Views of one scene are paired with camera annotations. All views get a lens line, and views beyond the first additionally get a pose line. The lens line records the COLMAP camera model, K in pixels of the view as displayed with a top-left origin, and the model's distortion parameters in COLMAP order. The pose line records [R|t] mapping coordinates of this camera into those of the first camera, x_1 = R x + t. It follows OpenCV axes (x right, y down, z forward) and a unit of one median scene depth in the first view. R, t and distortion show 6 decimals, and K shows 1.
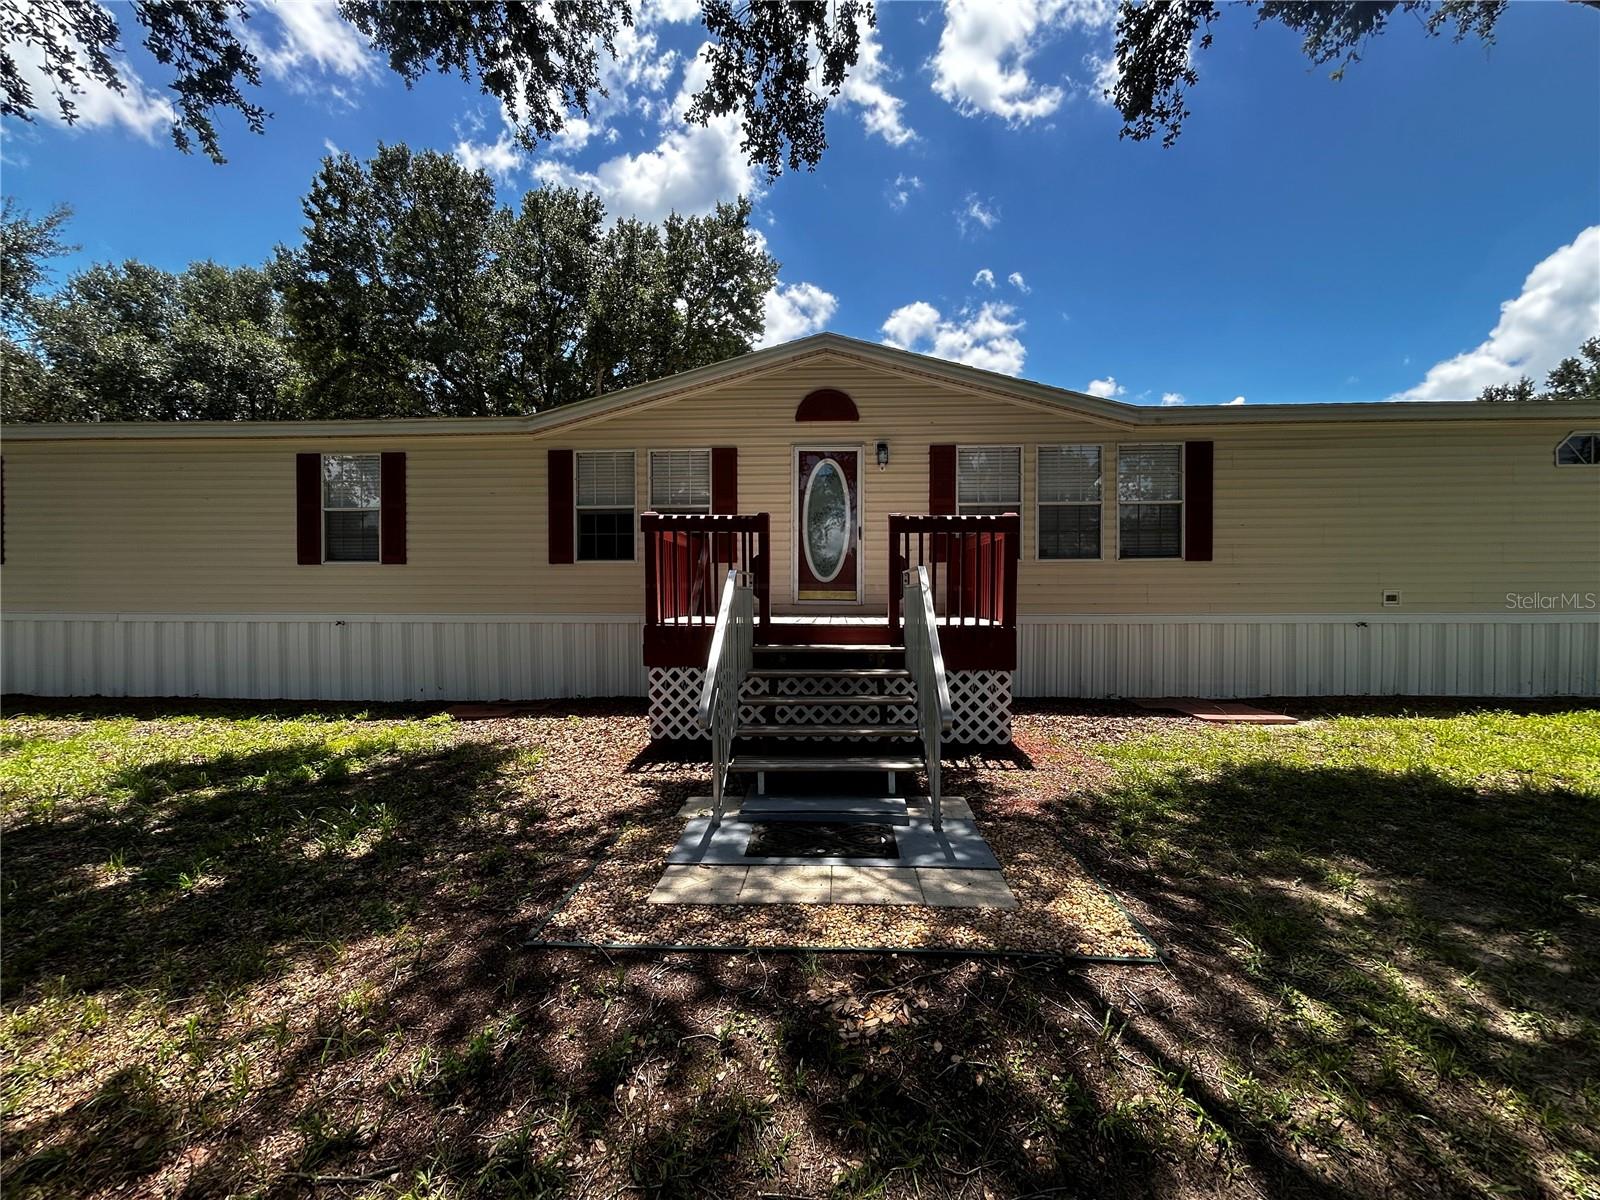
lens RADIAL K [[687.4, 0, 800.0], [0, 687.4, 600.0], [0, 0, 1]] dist [0.013772, 0.000086]
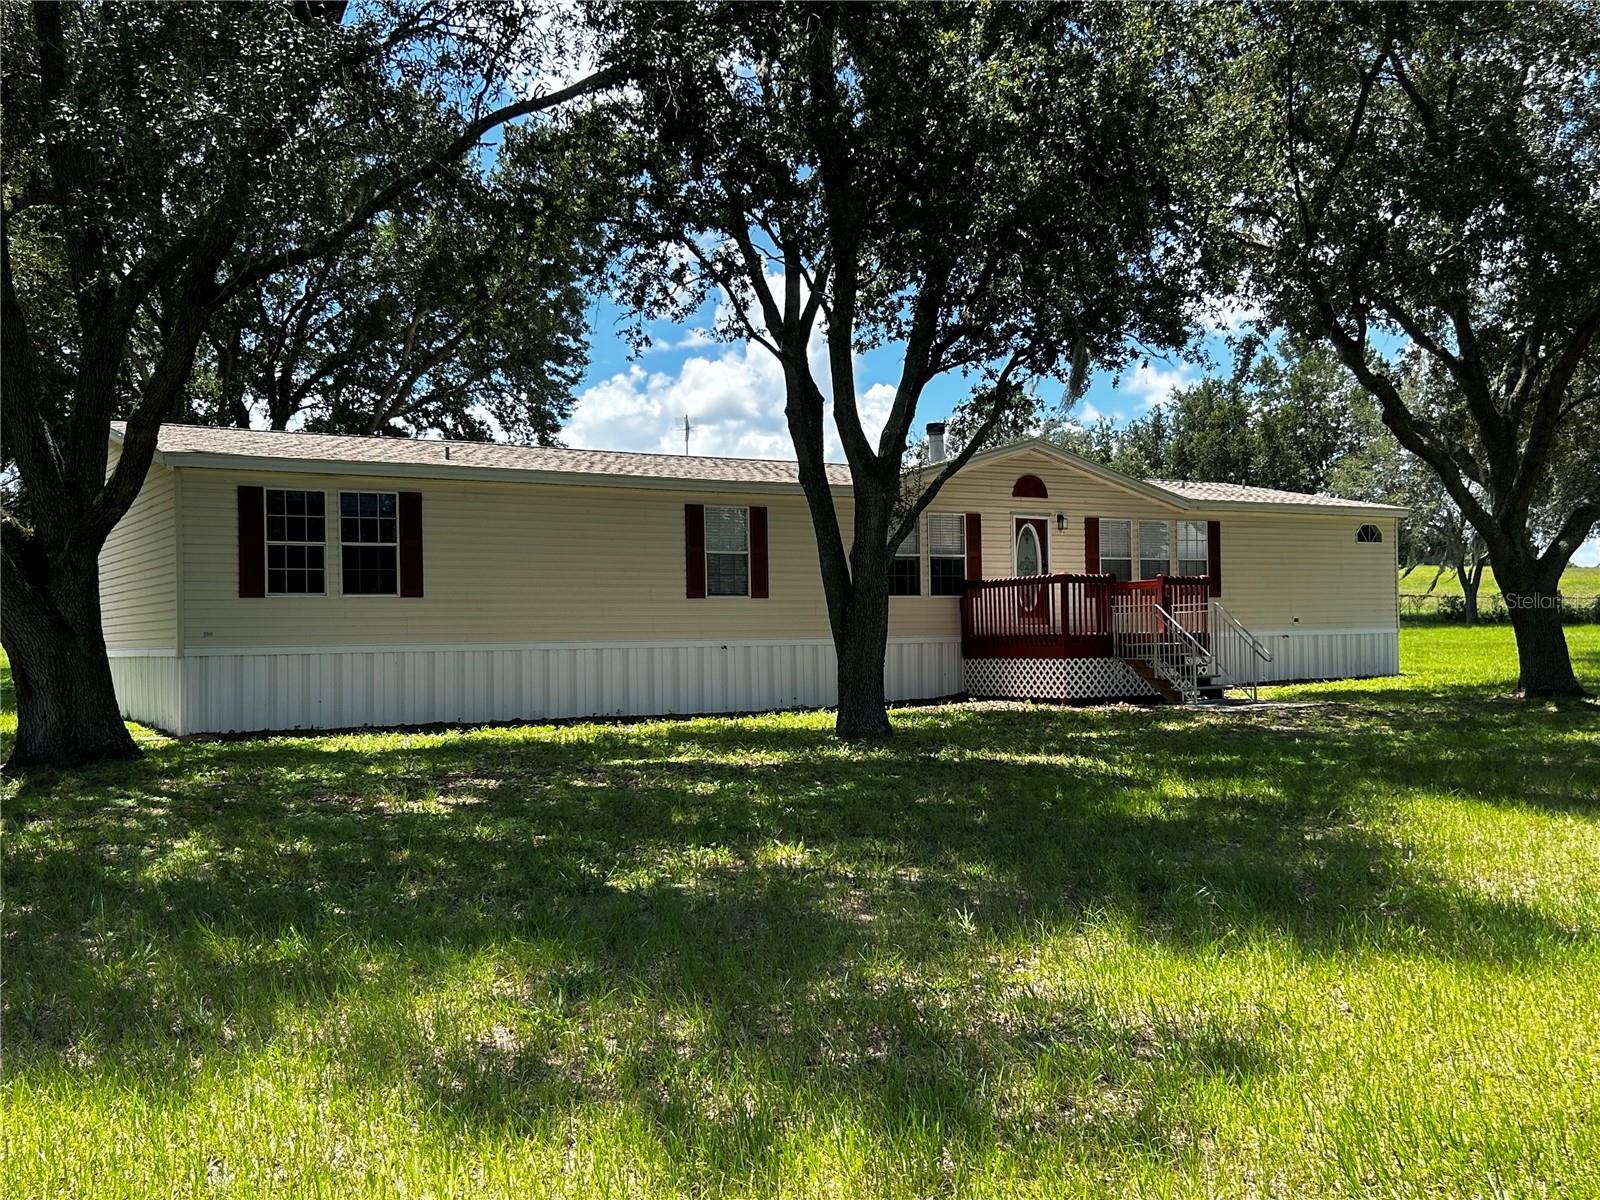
lens RADIAL K [[1618.5, 0, 800.0], [0, 1618.5, 600.0], [0, 0, 1]] dist [0.012151, 0.004272]
pose [[0.830330, -0.001858, 0.557269, -2.206143], [0.019888, 0.999456, -0.026301, 0.027684], [-0.556918, 0.032922, 0.829915, -1.487717]]
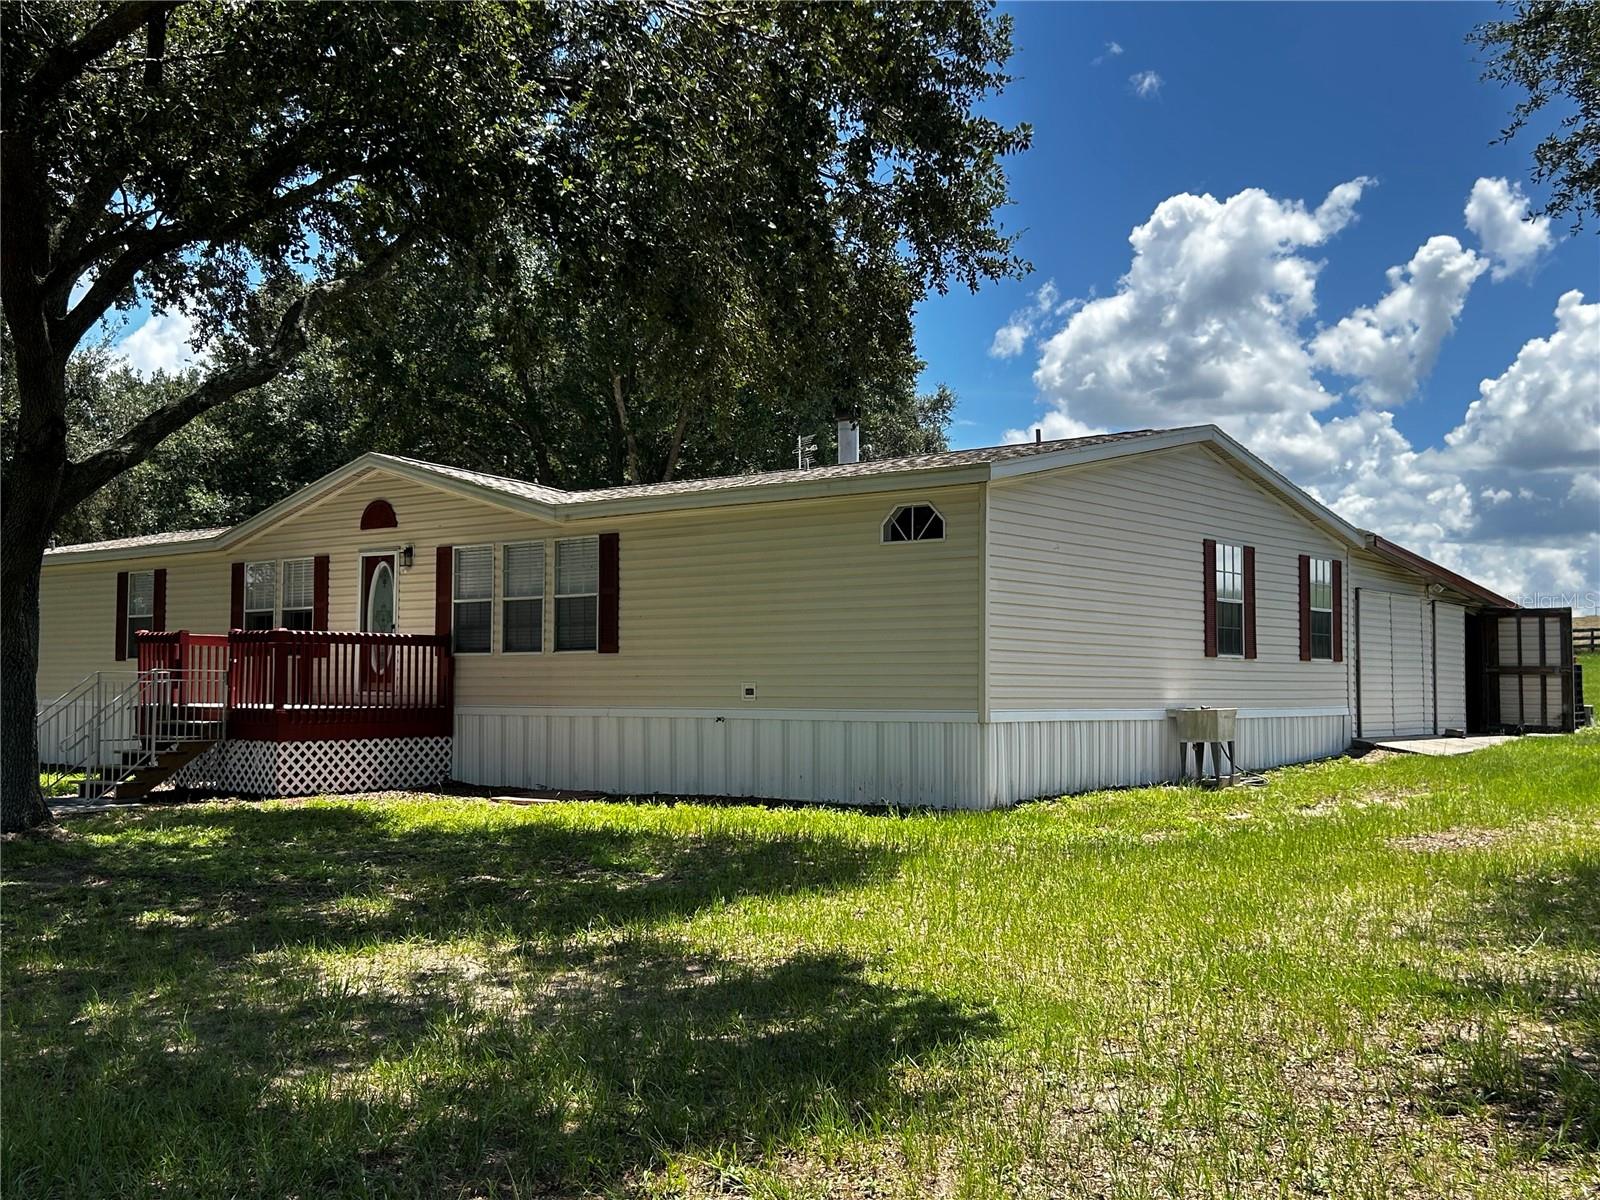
lens RADIAL K [[1618.5, 0, 800.0], [0, 1618.5, 600.0], [0, 0, 1]] dist [0.012151, 0.004272]
pose [[0.807408, -0.028514, -0.589305, 2.106413], [-0.019001, 0.997057, -0.074278, 0.033033], [0.589688, 0.071170, 0.804489, -0.677025]]
